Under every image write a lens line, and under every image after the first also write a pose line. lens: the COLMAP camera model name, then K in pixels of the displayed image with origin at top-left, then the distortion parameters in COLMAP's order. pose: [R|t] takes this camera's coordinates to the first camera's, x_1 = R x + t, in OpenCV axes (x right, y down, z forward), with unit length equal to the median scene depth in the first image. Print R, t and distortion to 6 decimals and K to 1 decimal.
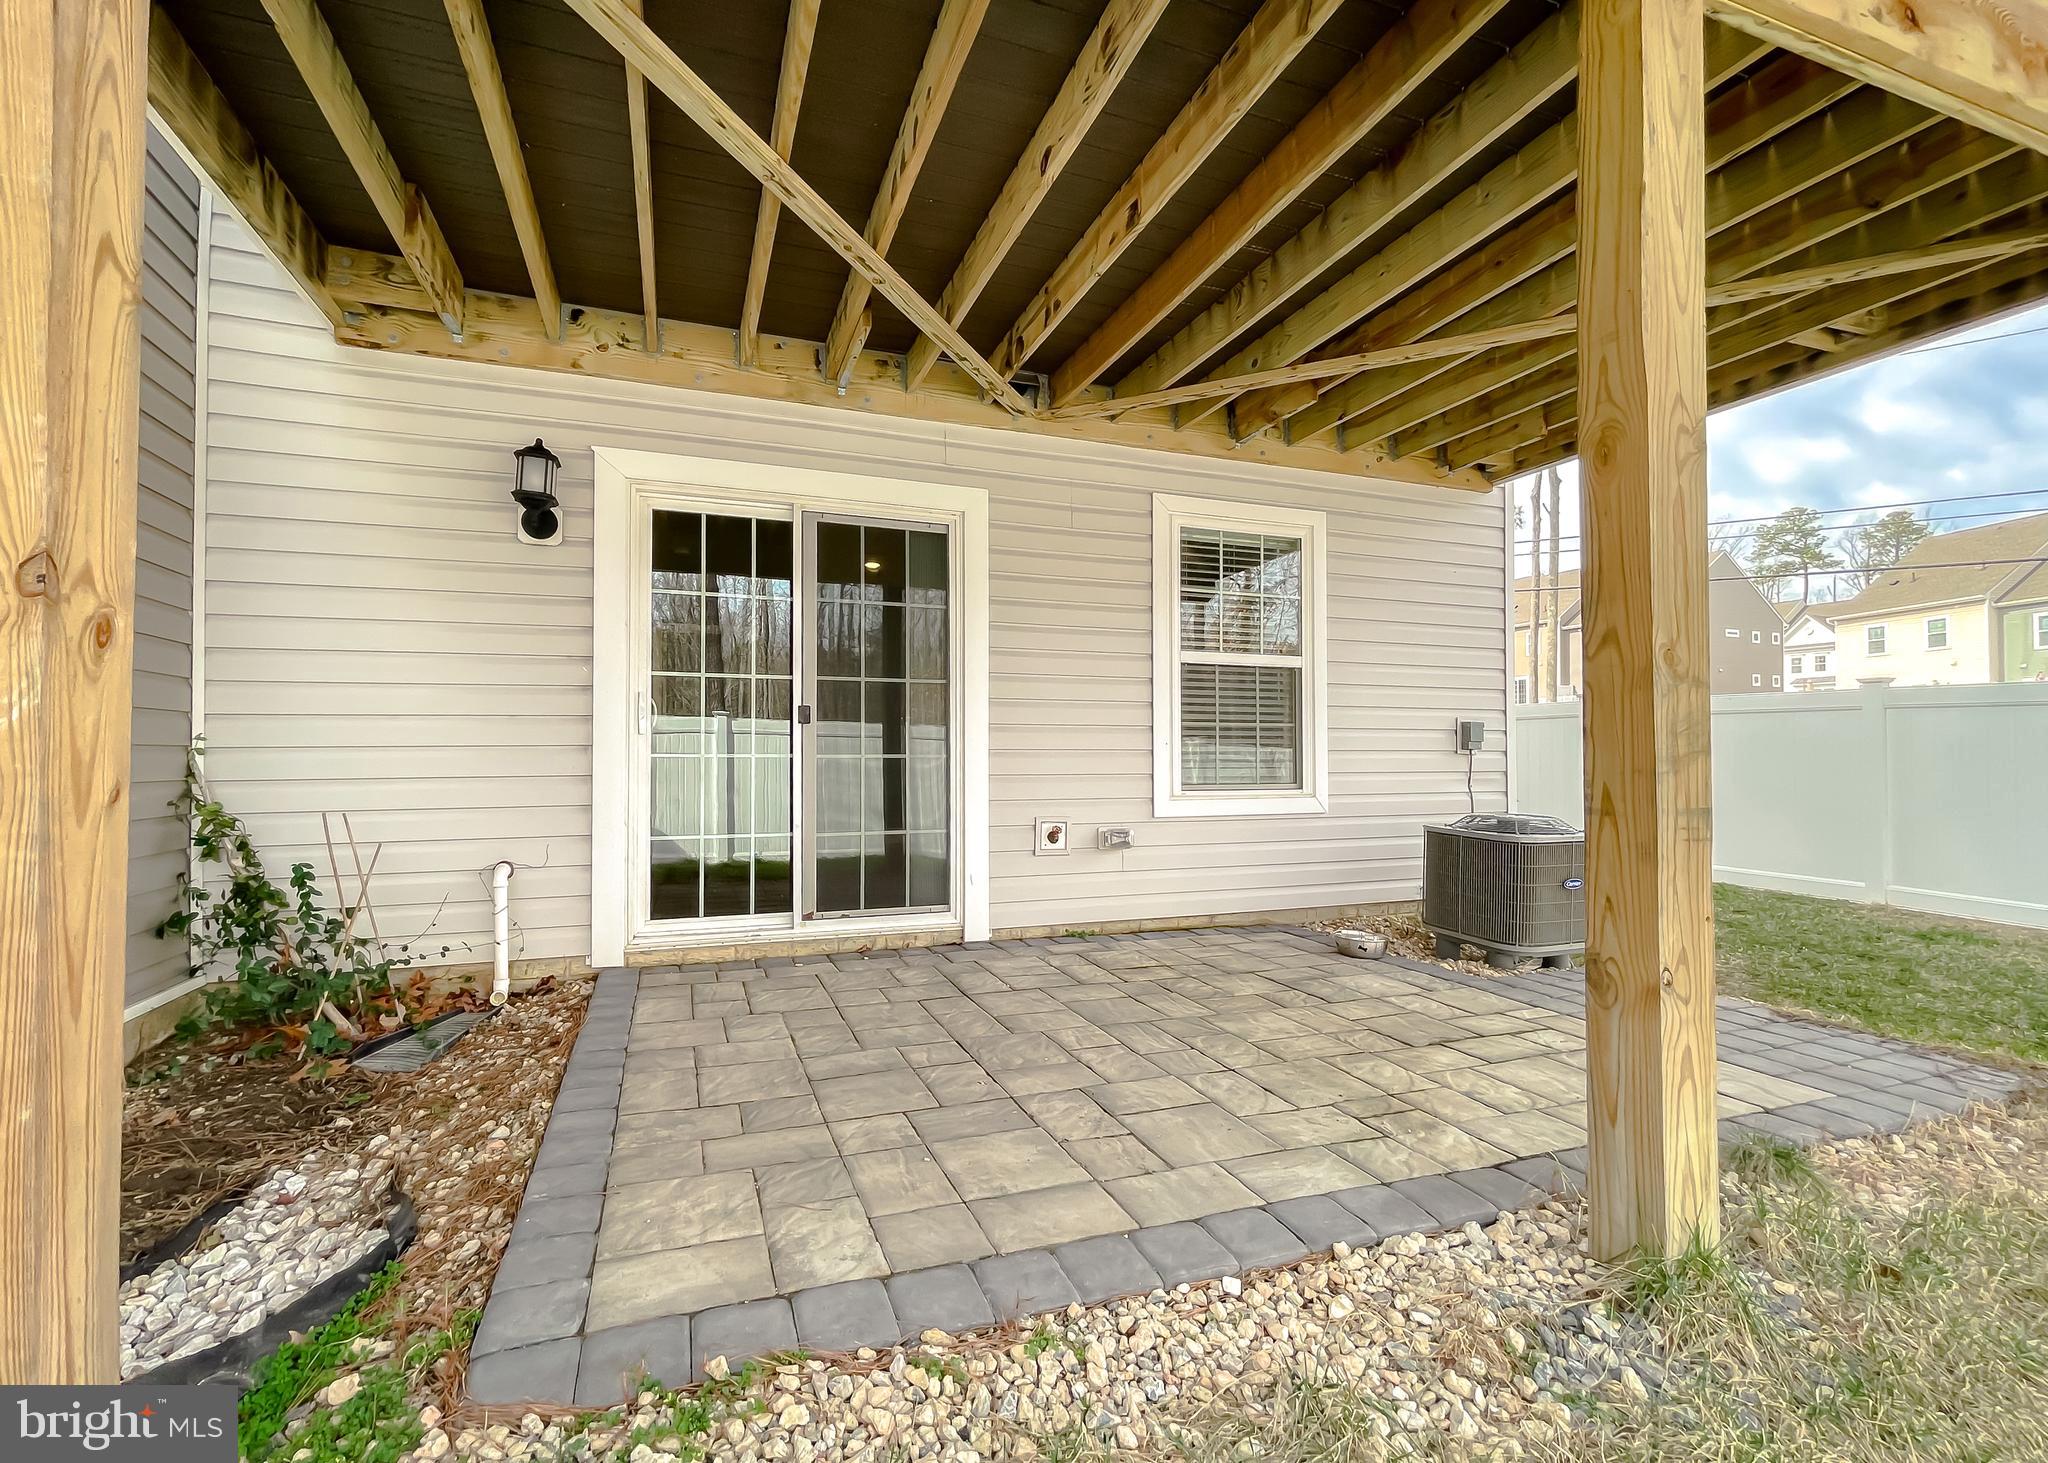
lens RADIAL K [[939.6, 0, 1024.0], [0, 939.6, 731.5], [0, 0, 1]] dist [-0.000042, -0.000062]
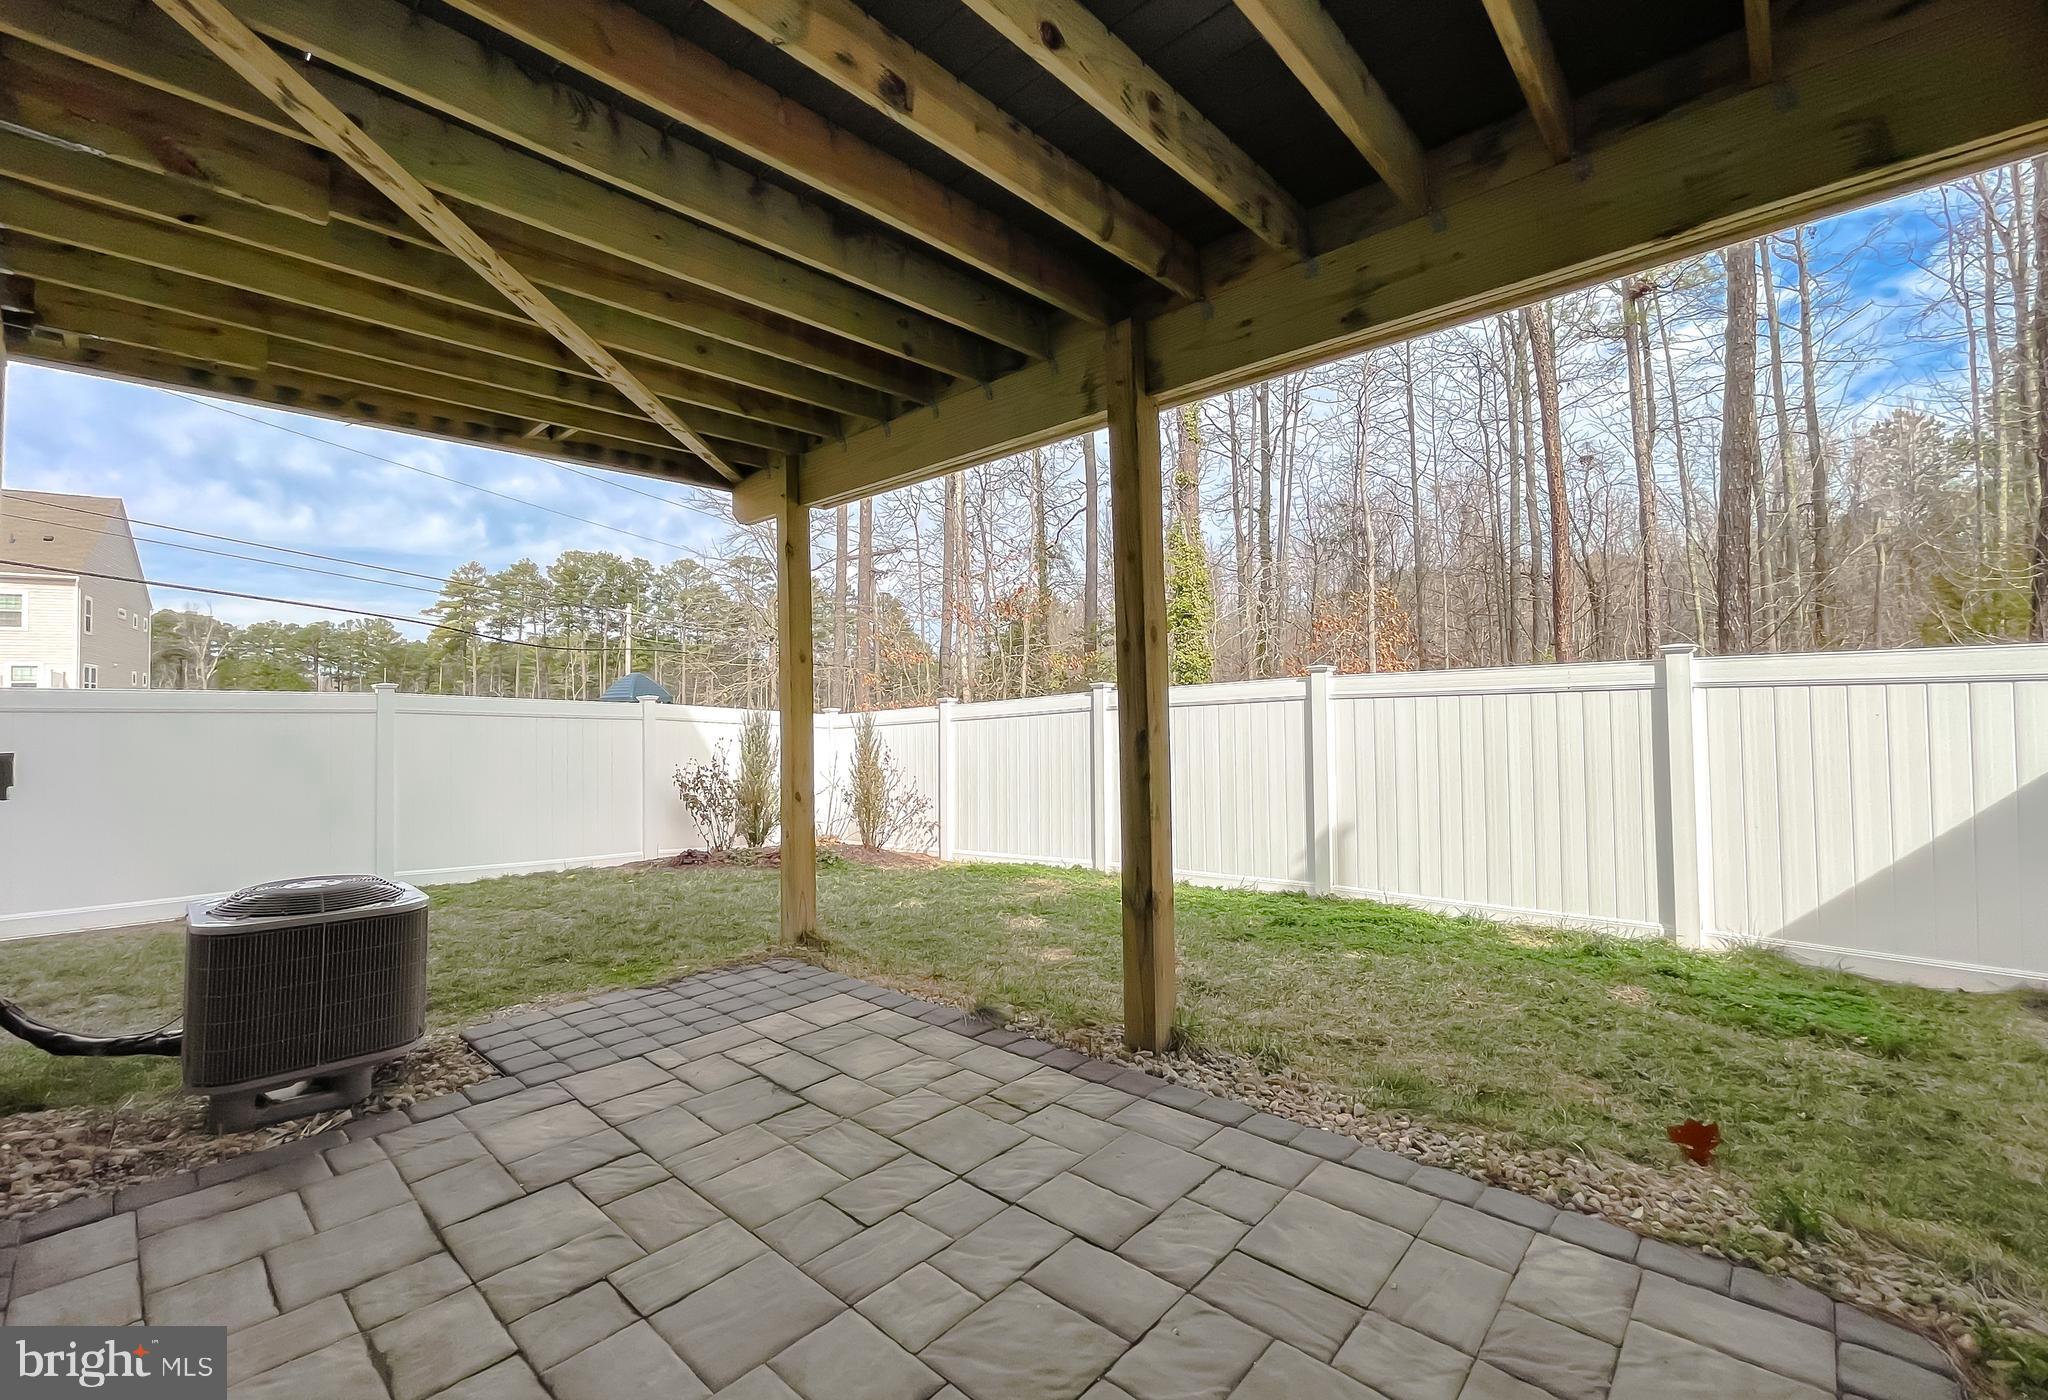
lens RADIAL K [[856.7, 0, 1011.8], [0, 856.7, 676.8], [0, 0, 1]] dist [-0.000415, 0.000091]
pose [[-0.441868, 0.039013, 0.896231, -0.535306], [-0.010887, 0.998747, -0.048843, -0.074216], [-0.897014, -0.031339, -0.440890, 1.292931]]
